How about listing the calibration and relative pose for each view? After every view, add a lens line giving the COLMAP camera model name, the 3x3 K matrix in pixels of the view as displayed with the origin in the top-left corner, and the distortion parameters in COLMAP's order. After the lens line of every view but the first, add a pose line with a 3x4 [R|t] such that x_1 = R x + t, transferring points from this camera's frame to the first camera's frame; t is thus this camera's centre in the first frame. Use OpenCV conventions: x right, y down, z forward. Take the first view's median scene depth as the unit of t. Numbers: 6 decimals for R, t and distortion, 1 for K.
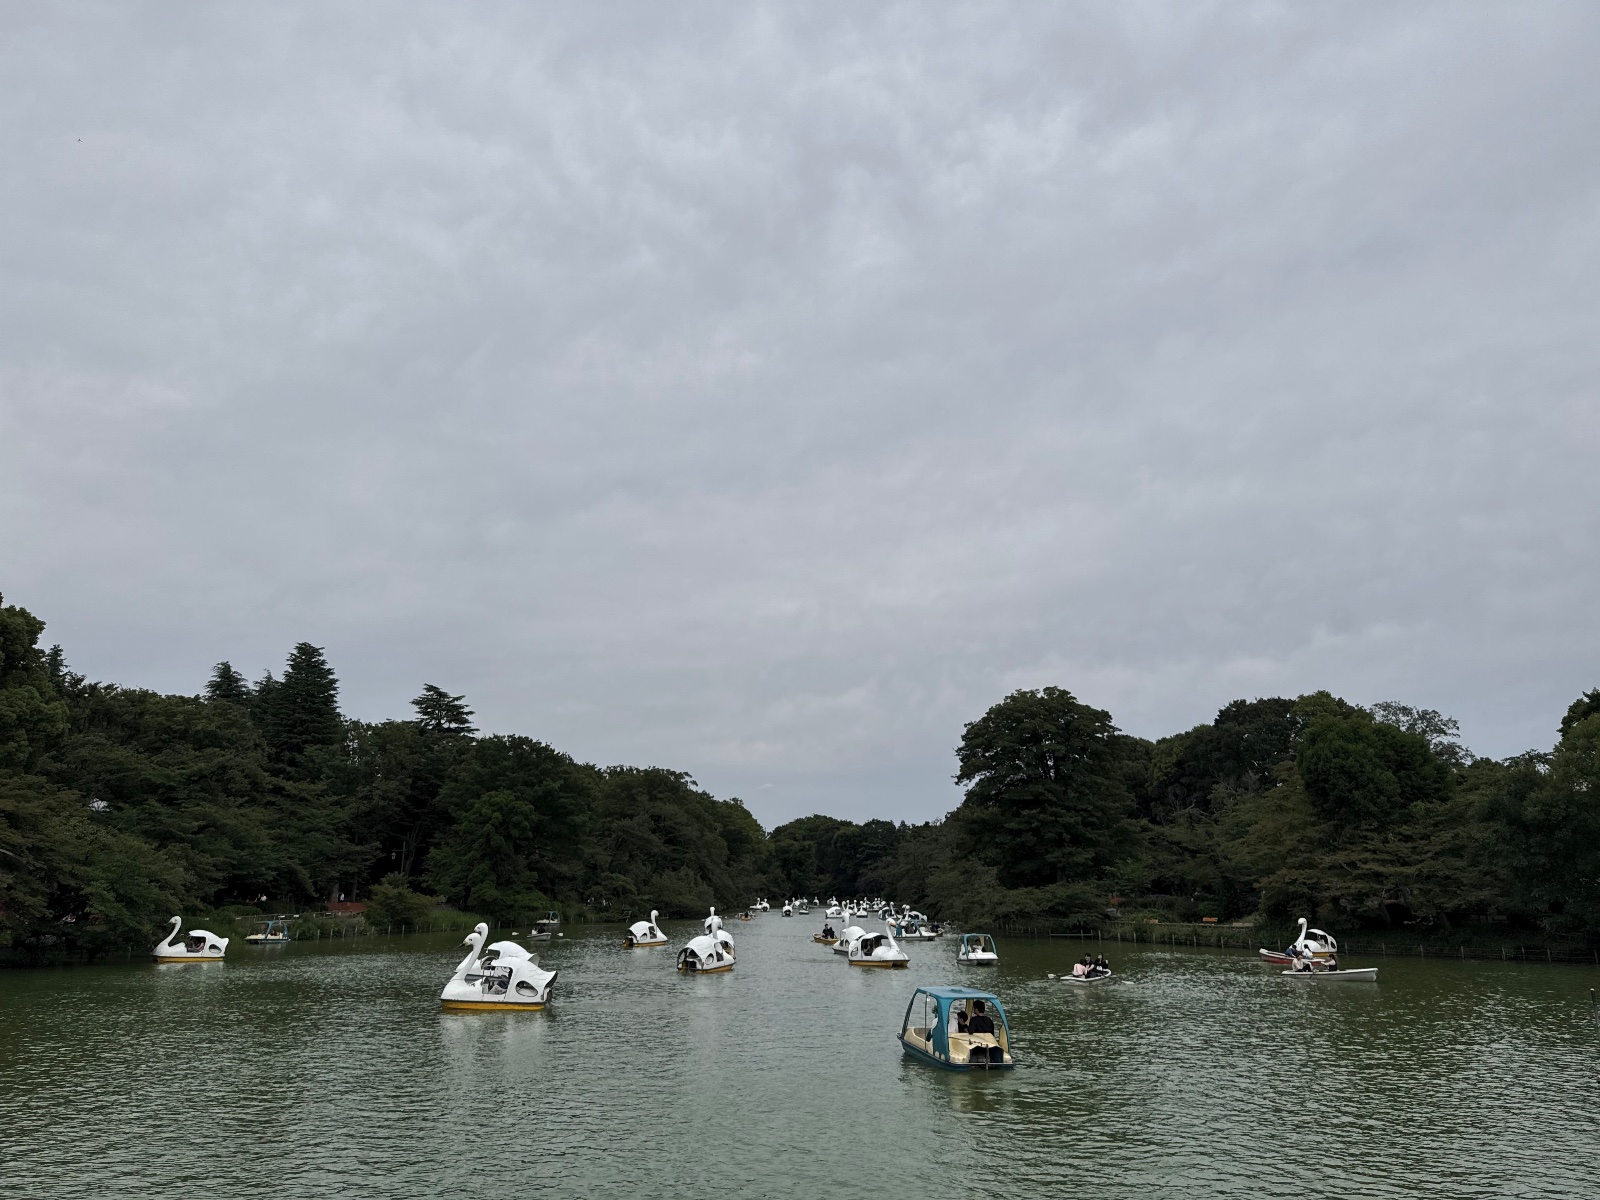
lens RADIAL K [[1113.8, 0, 801.8], [0, 1113.8, 586.2], [0, 0, 1]] dist [0.104316, -0.155092]
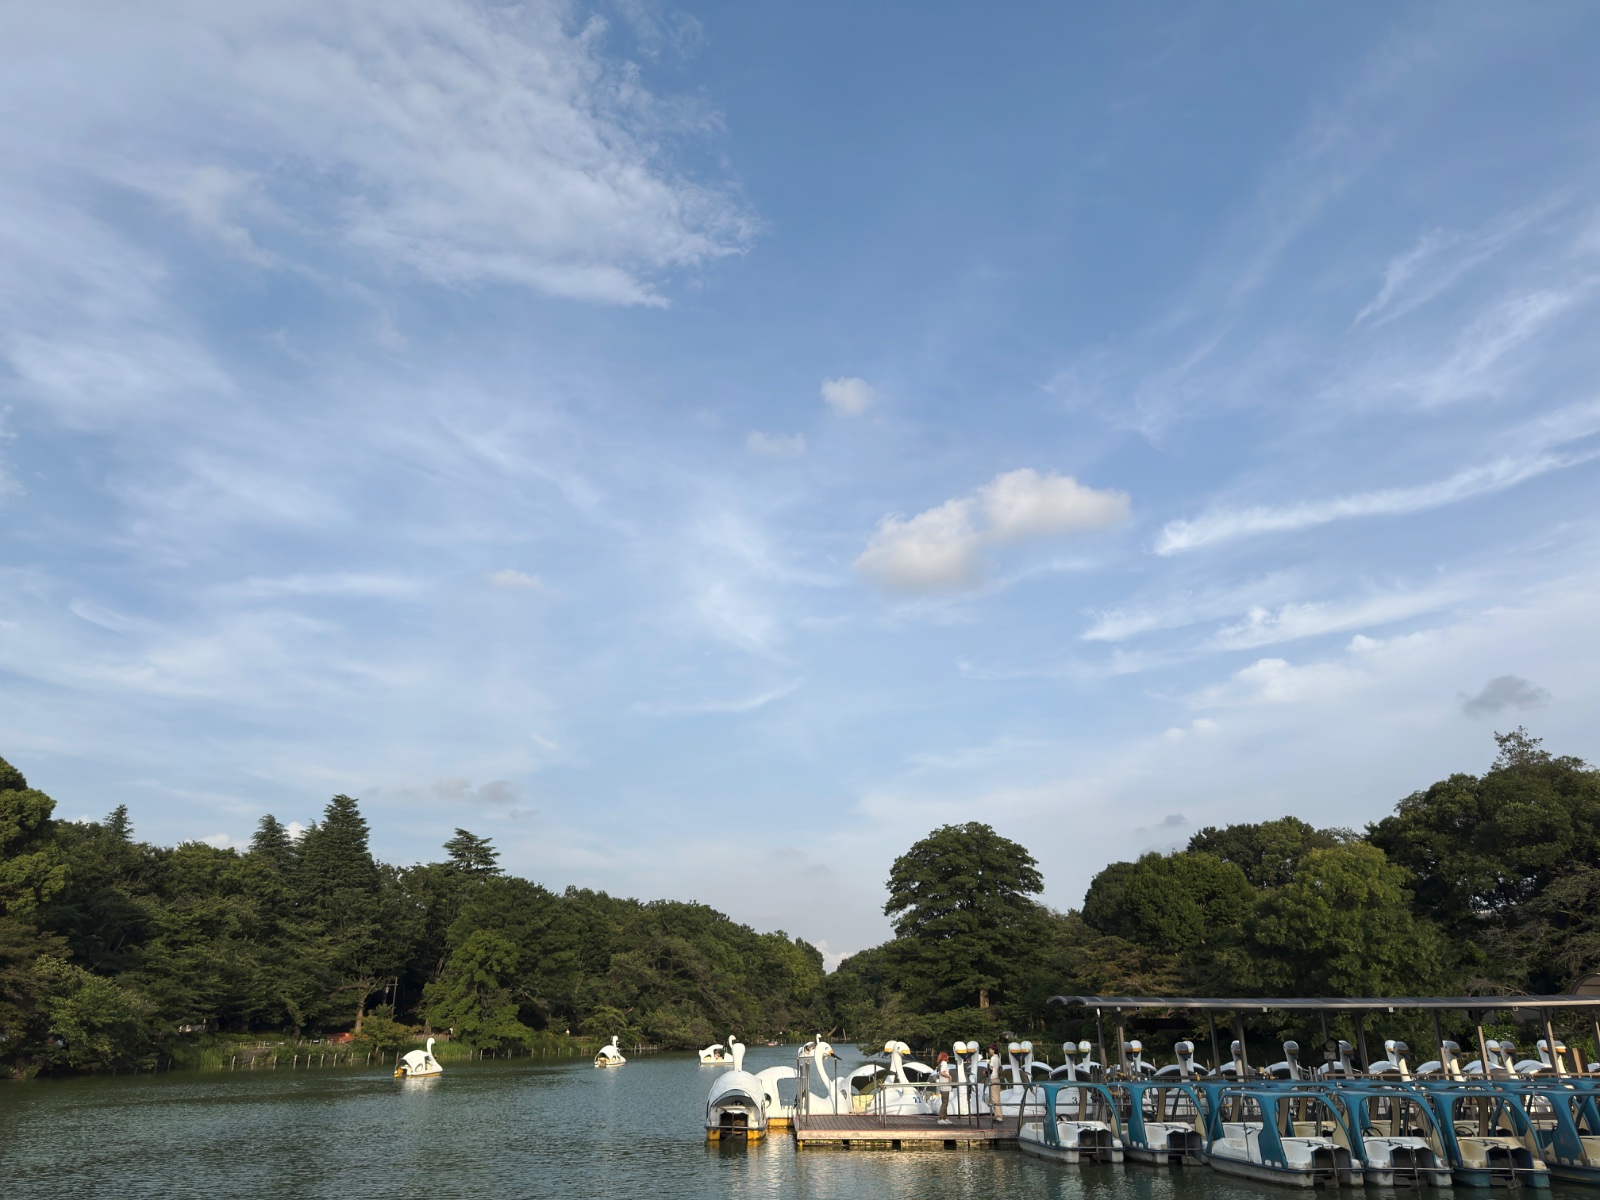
lens RADIAL K [[1107.2, 0, 800.0], [0, 1107.2, 600.0], [0, 0, 1]] dist [0.076277, -0.099262]
pose [[0.995881, -0.039878, -0.081432, 0.150258], [0.031524, 0.994344, -0.101416, -0.020573], [0.085016, 0.098432, 0.991506, -0.107117]]
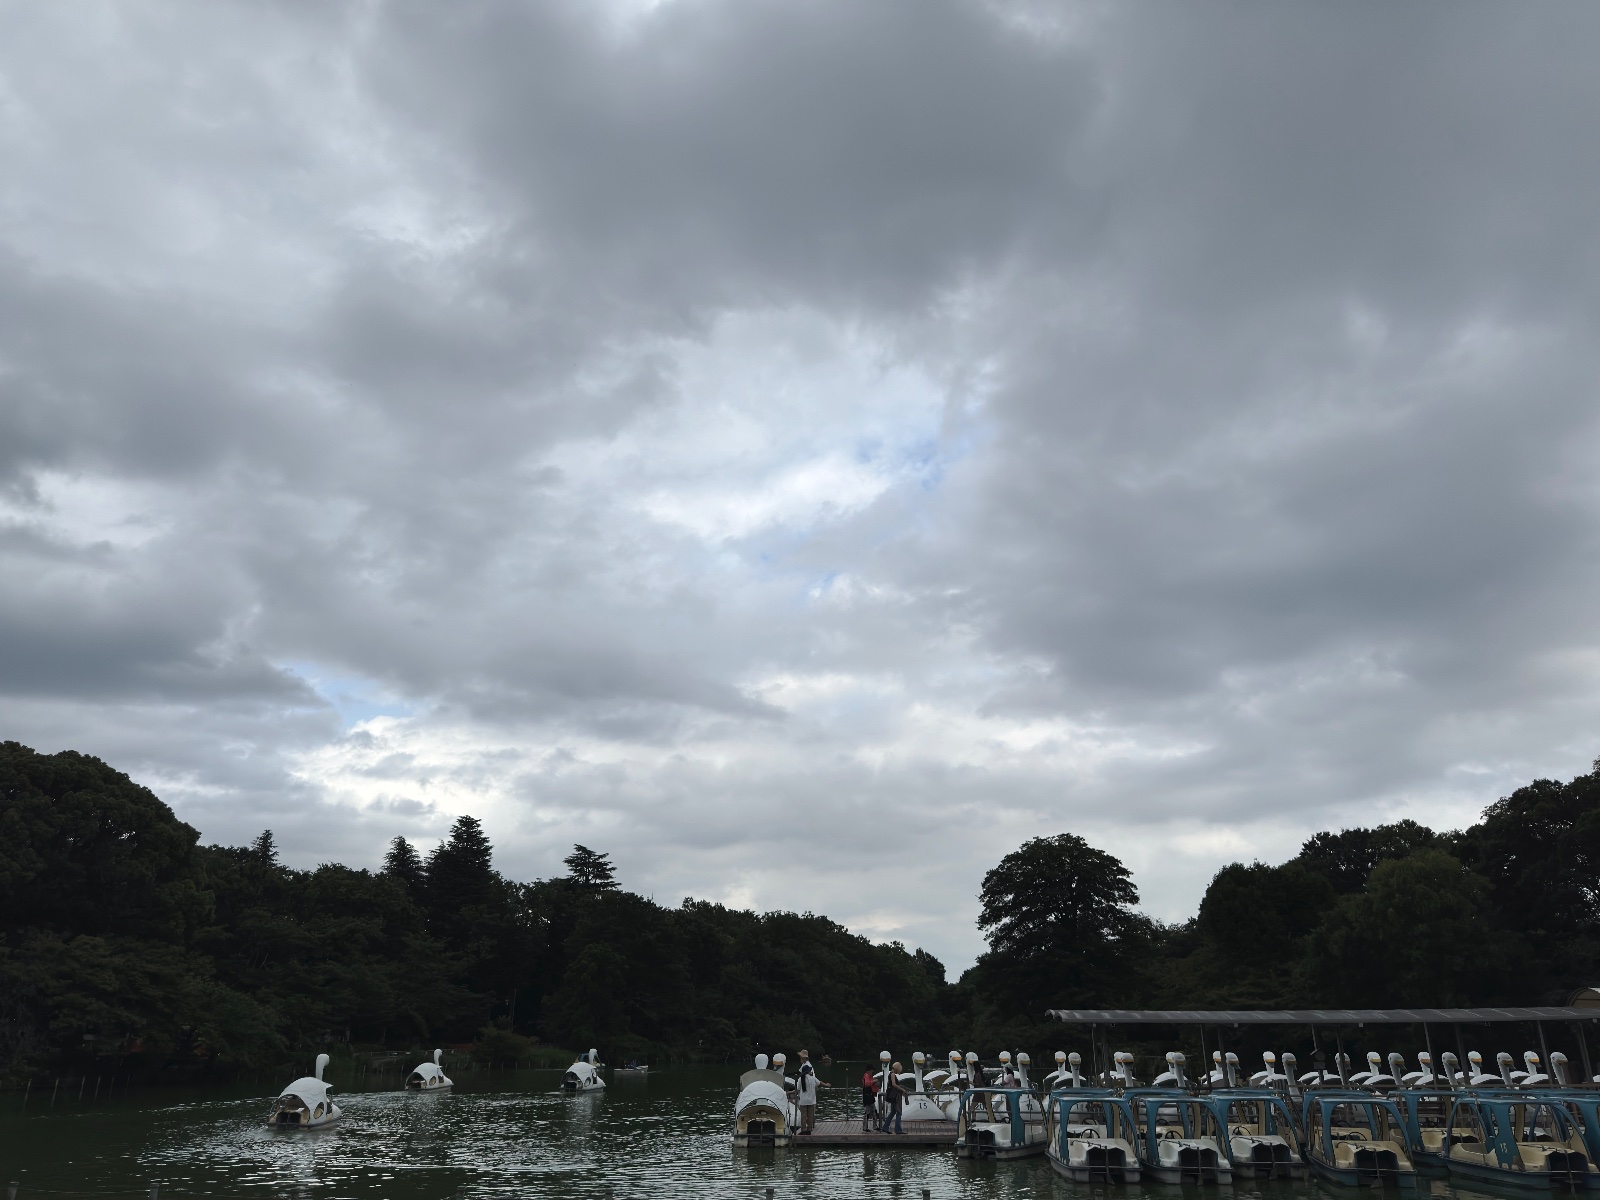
lens RADIAL K [[1115.5, 0, 798.0], [0, 1115.5, 590.6], [0, 0, 1]] dist [0.081804, -0.108978]
pose [[0.978645, -0.081866, -0.188551, 0.192395], [0.059965, 0.991073, -0.119070, -0.029635], [0.196615, 0.105221, 0.974818, -0.139431]]
